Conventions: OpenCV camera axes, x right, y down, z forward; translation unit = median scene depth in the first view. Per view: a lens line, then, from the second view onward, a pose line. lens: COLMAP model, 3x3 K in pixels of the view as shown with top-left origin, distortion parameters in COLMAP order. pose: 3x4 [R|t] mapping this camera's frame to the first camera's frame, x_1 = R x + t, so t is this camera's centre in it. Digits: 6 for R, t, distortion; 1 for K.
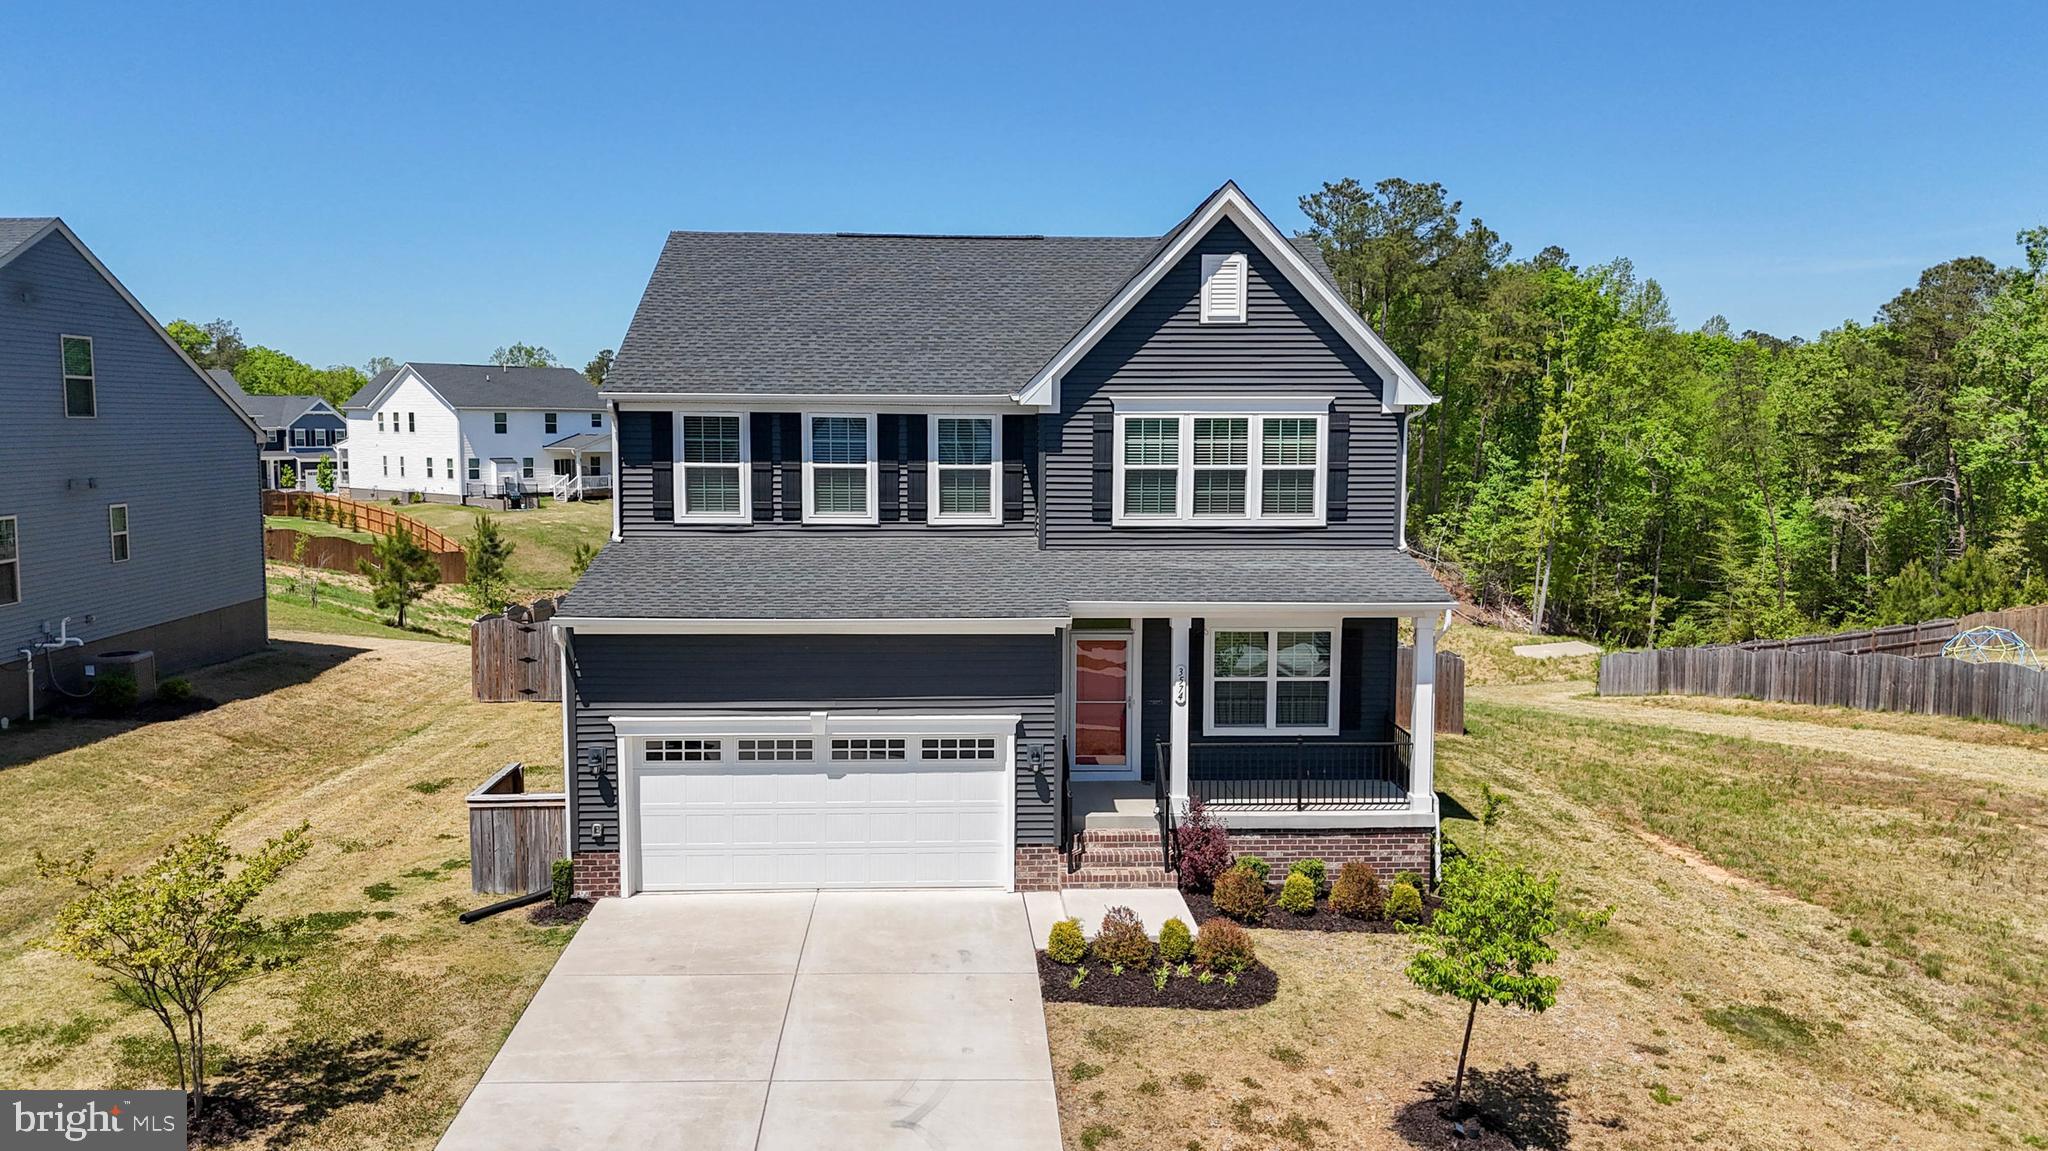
lens RADIAL K [[1518.1, 0, 1021.6], [0, 1518.1, 561.7], [0, 0, 1]] dist [0.070196, -0.055151]
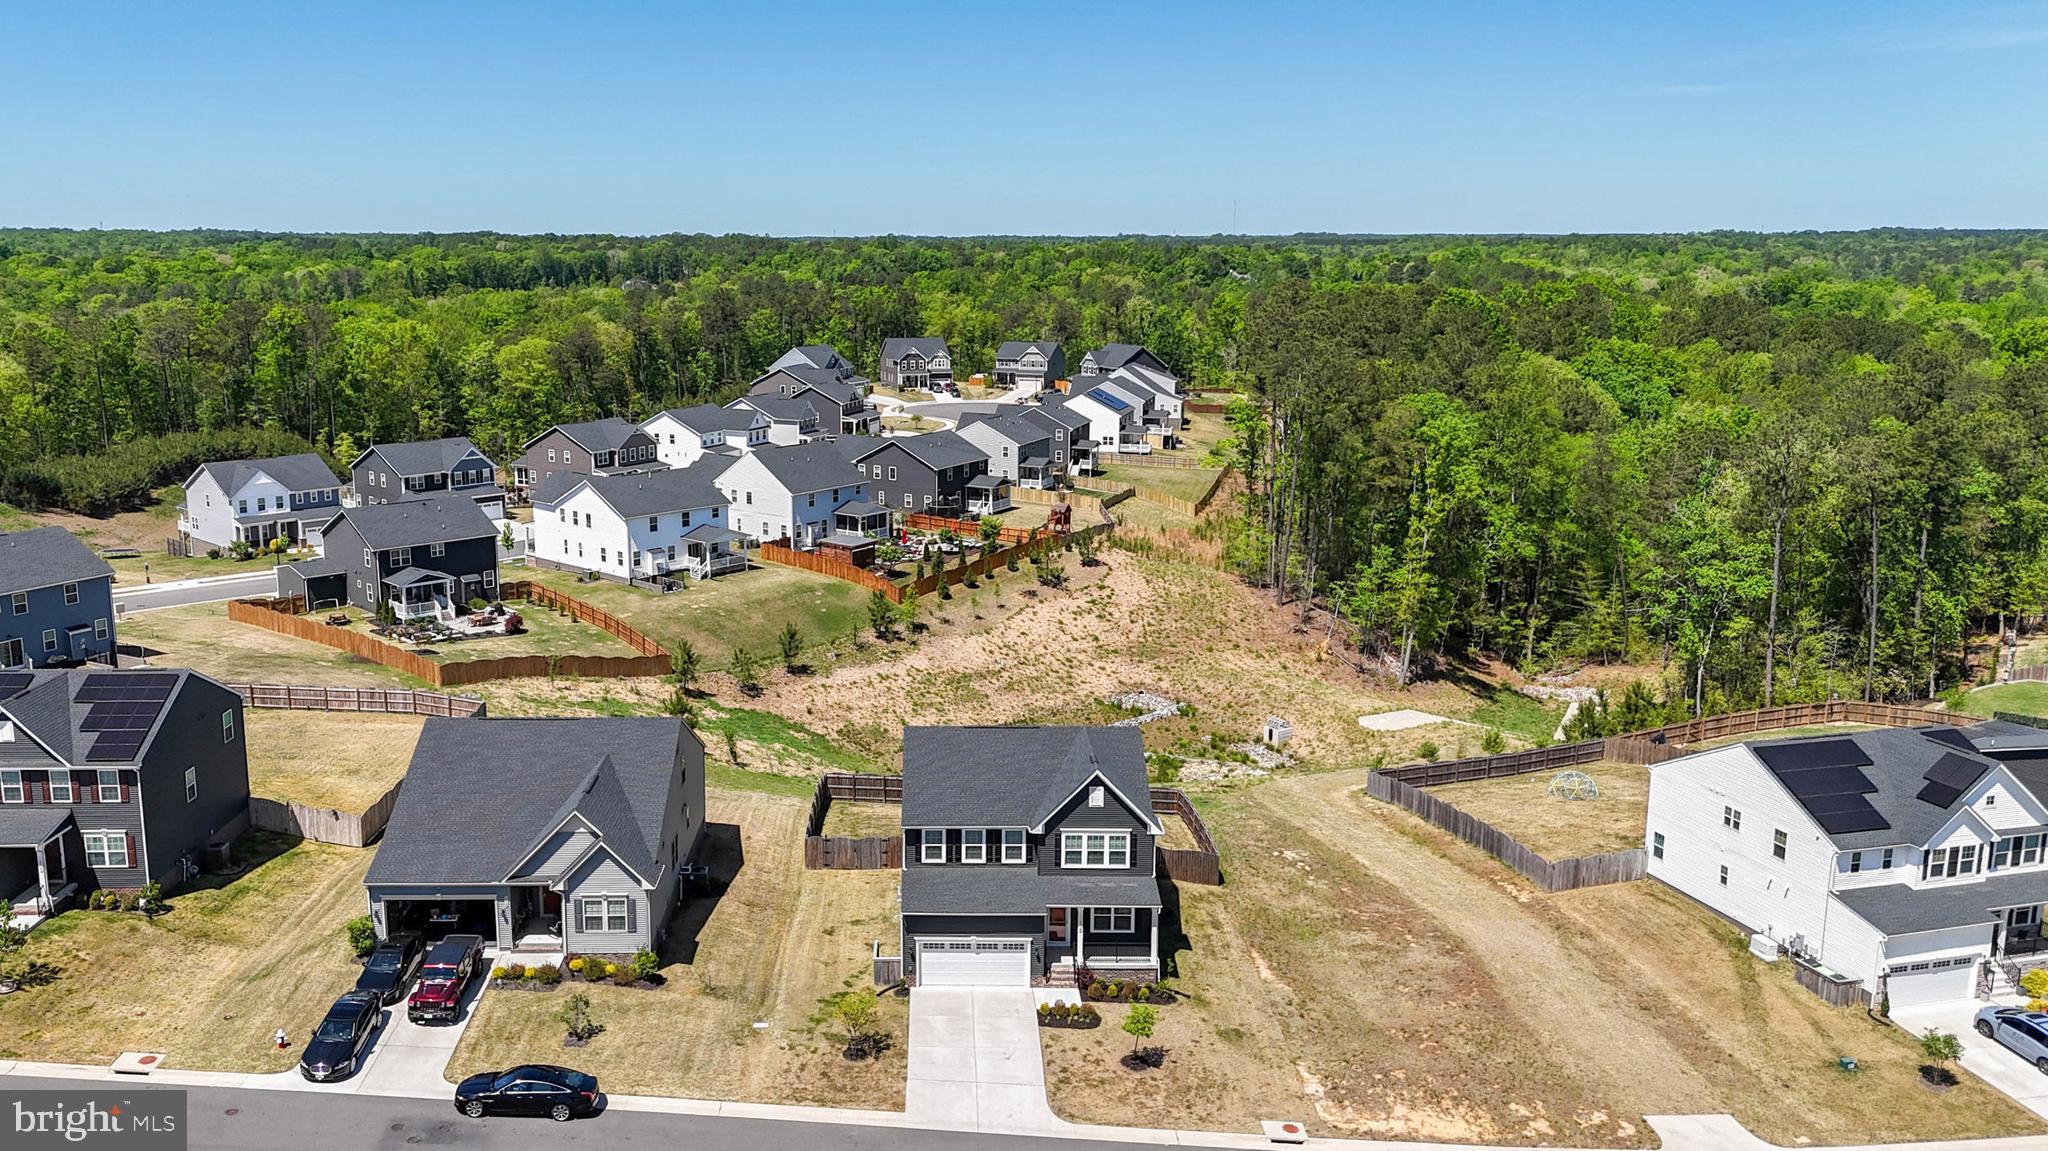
lens RADIAL K [[1658.9, 0, 918.7], [0, 1658.9, 540.1], [0, 0, 1]] dist [0.058812, -0.038699]
pose [[0.998166, 0.003656, -0.060432, -0.029446], [0.001735, 0.996038, 0.088916, -1.021025], [0.060518, -0.088858, 0.994204, -2.415662]]
